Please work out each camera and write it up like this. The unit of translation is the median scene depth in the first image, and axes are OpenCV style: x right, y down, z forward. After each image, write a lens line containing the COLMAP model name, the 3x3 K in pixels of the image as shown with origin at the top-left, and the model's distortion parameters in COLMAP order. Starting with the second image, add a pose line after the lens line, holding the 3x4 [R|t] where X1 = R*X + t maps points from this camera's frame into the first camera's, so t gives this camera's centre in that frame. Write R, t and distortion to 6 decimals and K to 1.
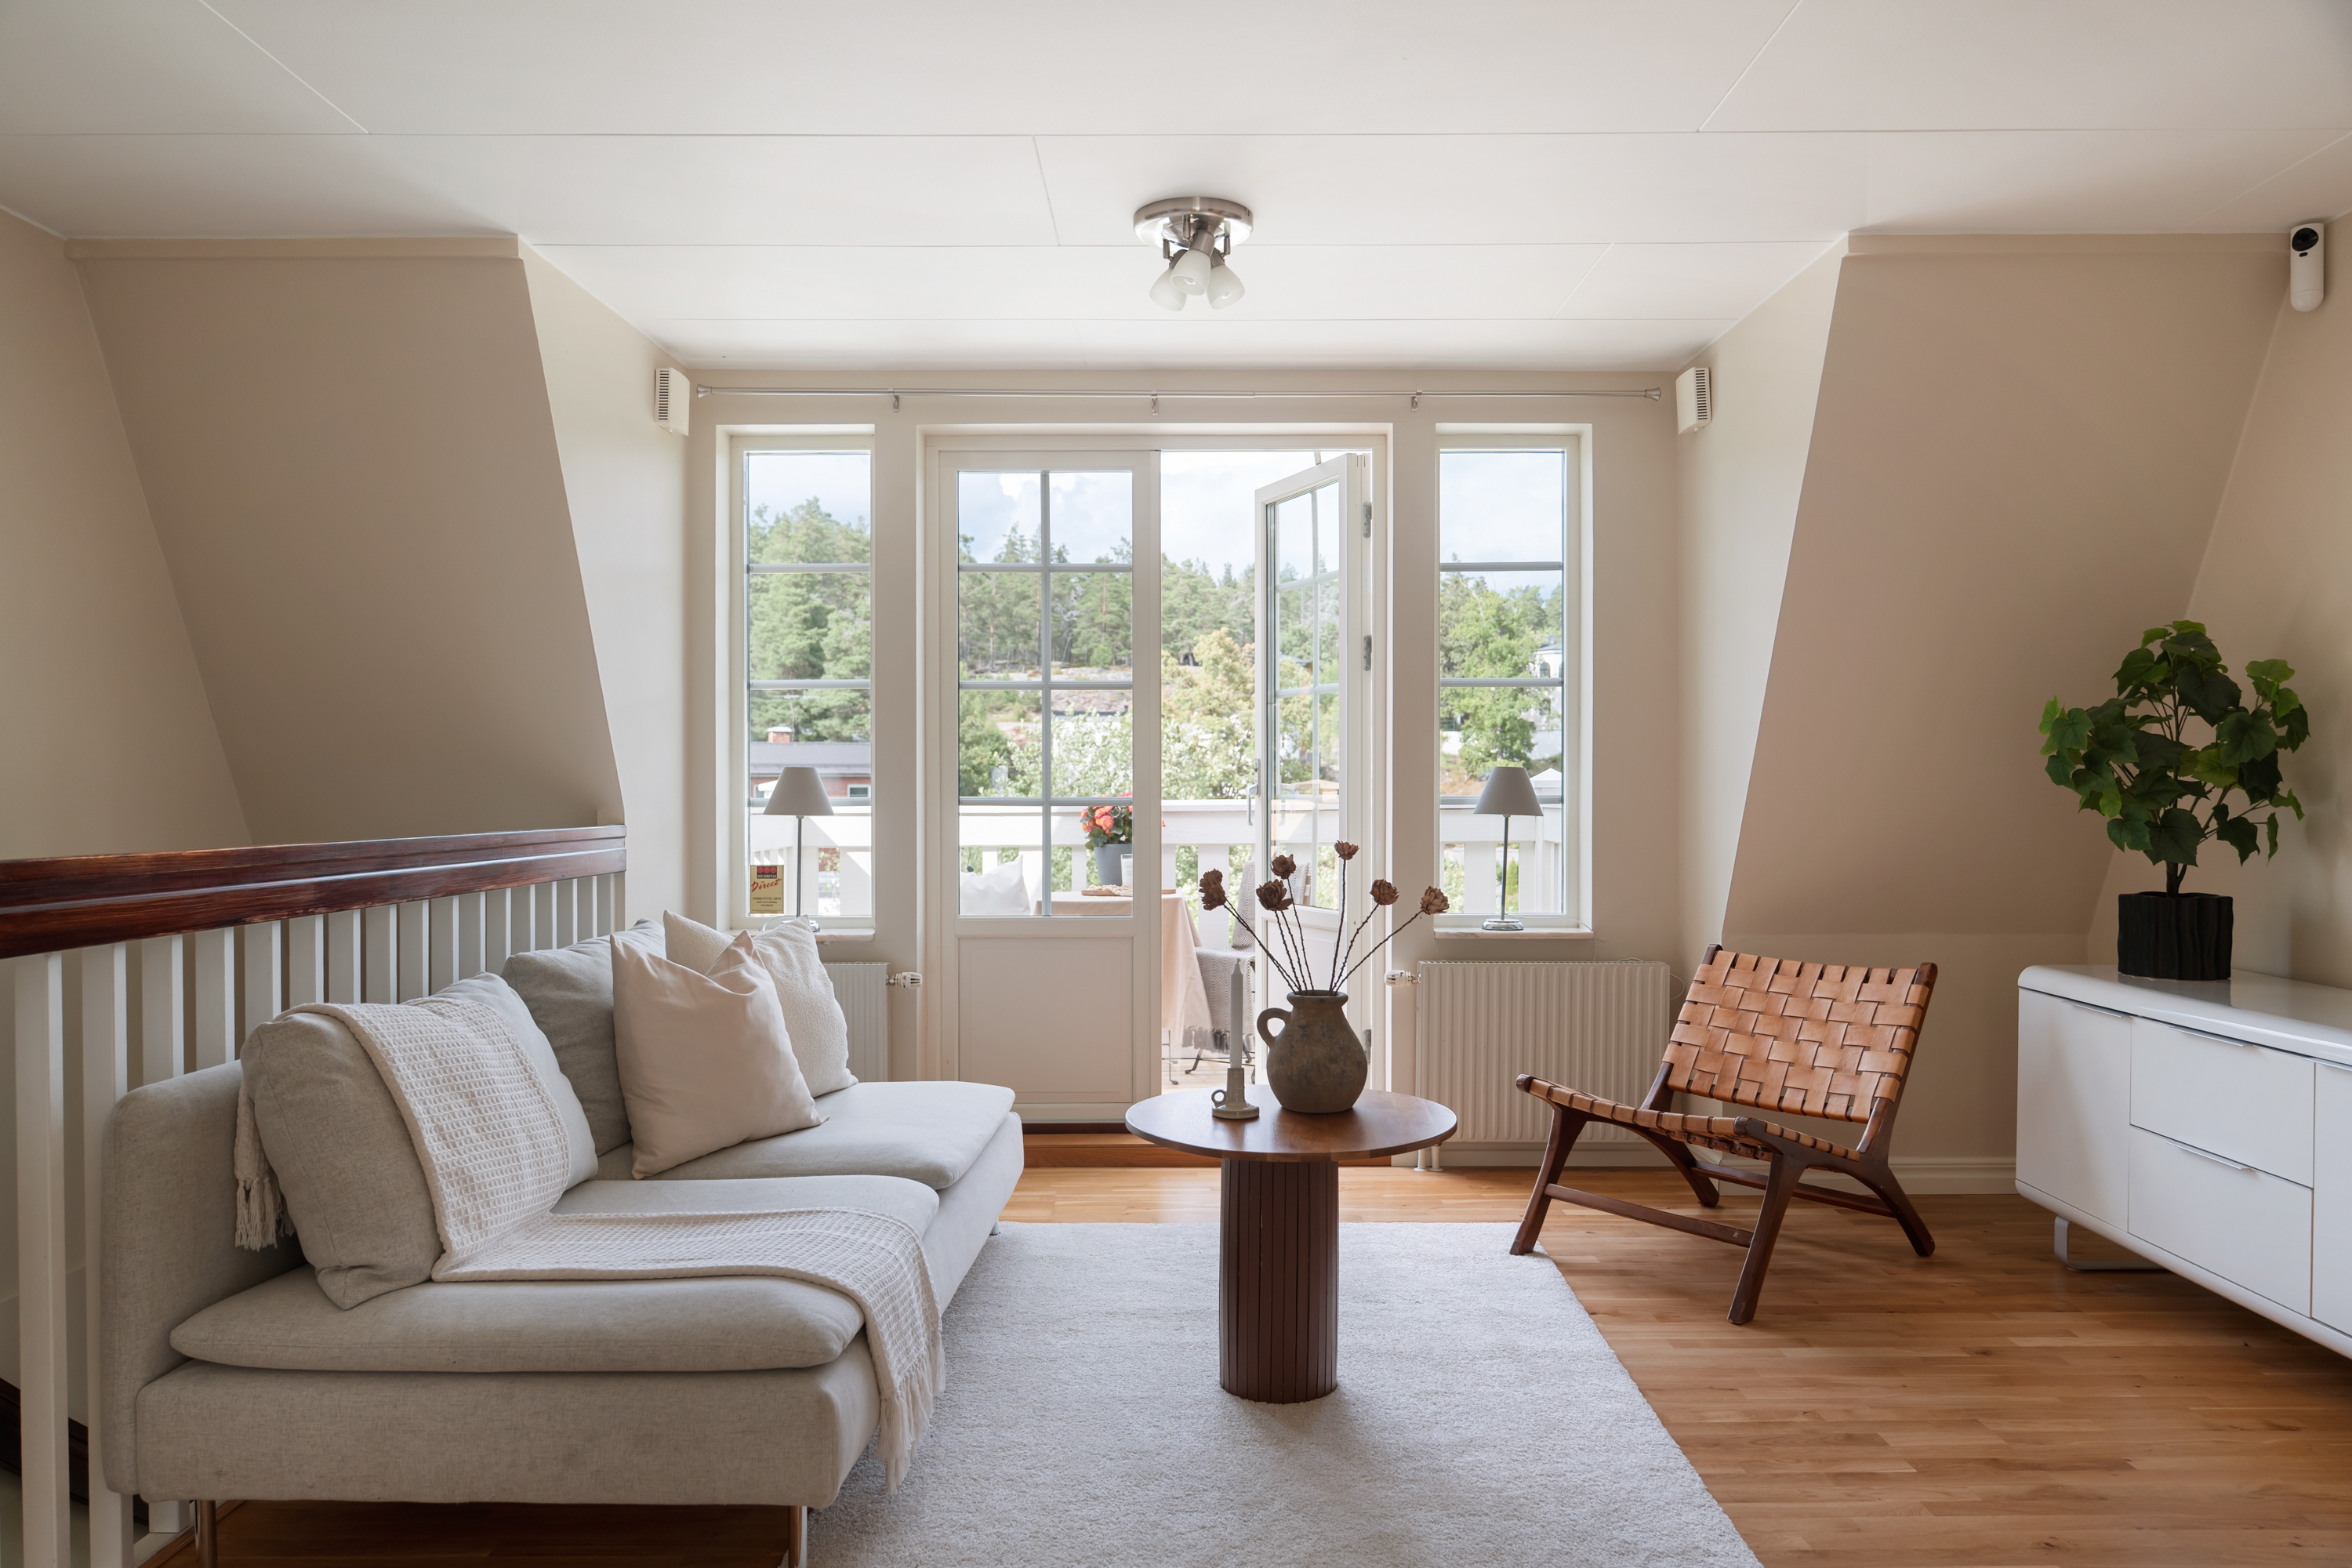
lens RADIAL K [[1625.4, 0, 1204.5], [0, 1625.4, 819.8], [0, 0, 1]] dist [-0.007383, -0.003044]
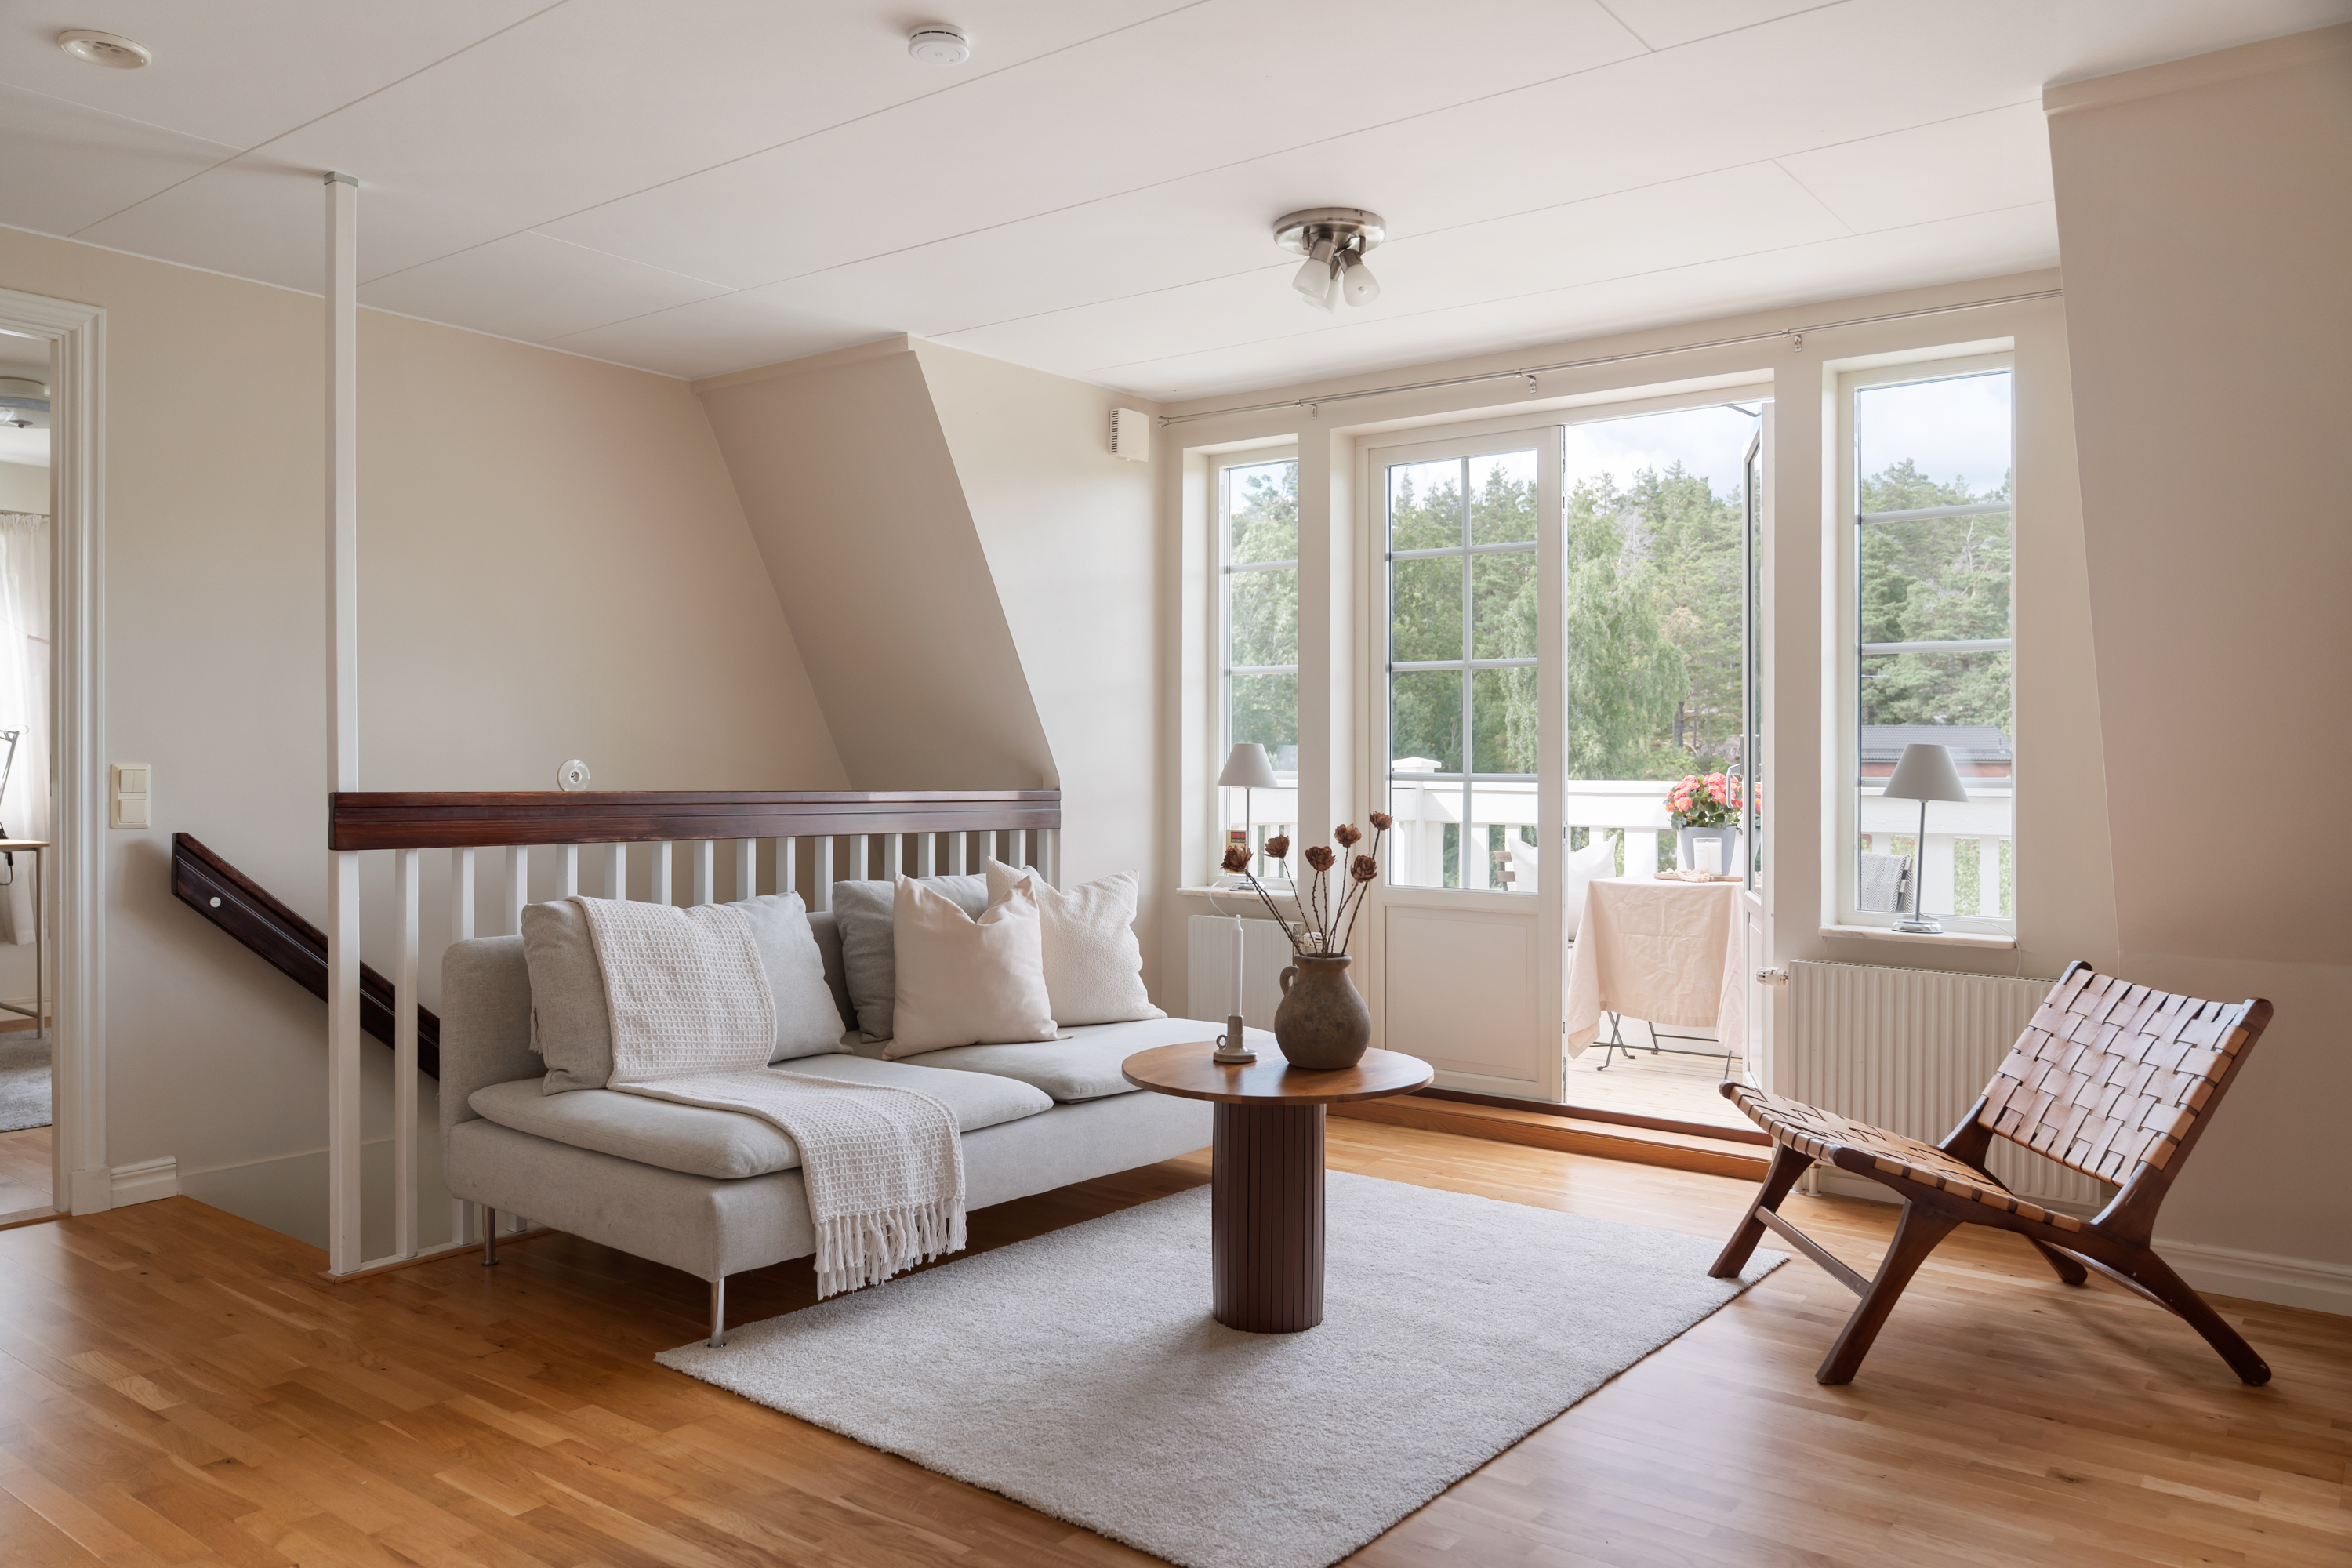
lens RADIAL K [[1671.0, 0, 1176.0], [0, 1671.0, 784.0], [0, 0, 1]] dist [-0.002924, 0.000984]
pose [[0.794262, 0.015528, -0.607378, 0.530183], [-0.023605, 0.999707, -0.005310, 0.003331], [0.607117, 0.018555, 0.794396, 0.068509]]
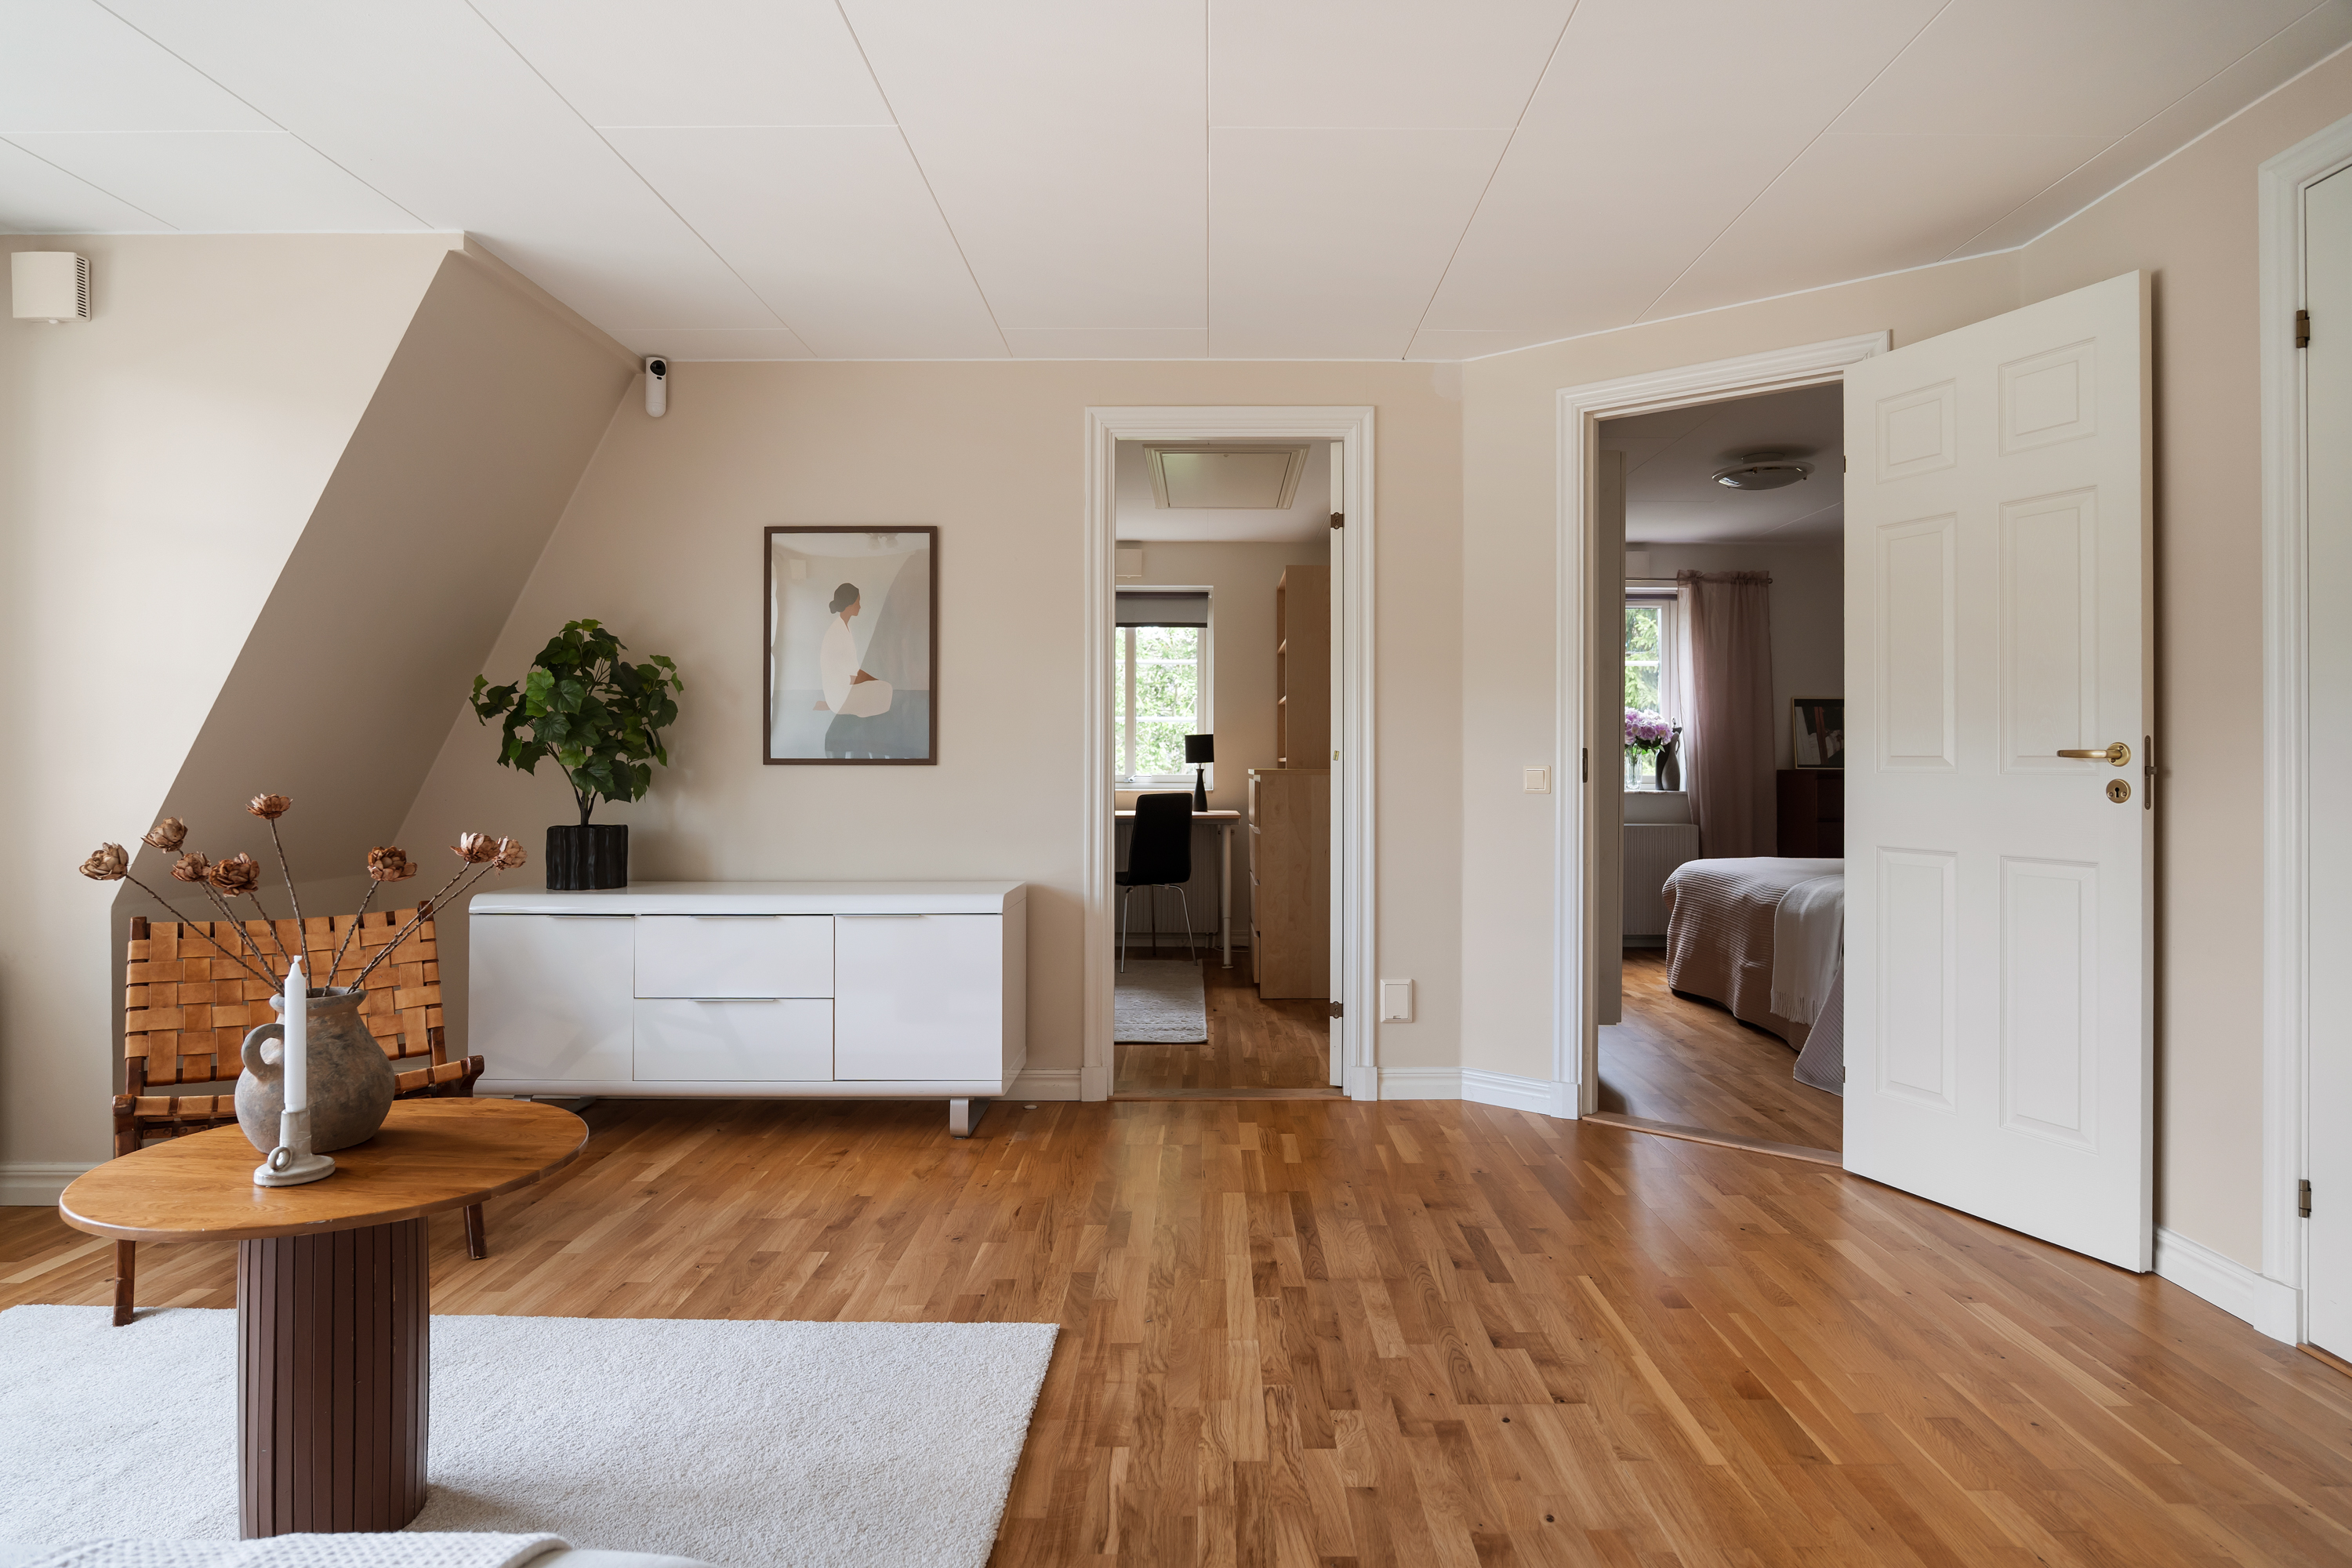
lens RADIAL K [[1297.5, 0, 1203.3], [0, 1297.5, 747.2], [0, 0, 1]] dist [-0.028228, 0.000072]
pose [[0.007395, 0.012209, 0.999898, -0.433389], [0.021124, 0.999700, -0.012363, 0.005963], [-0.999750, 0.021214, 0.007134, 0.474754]]
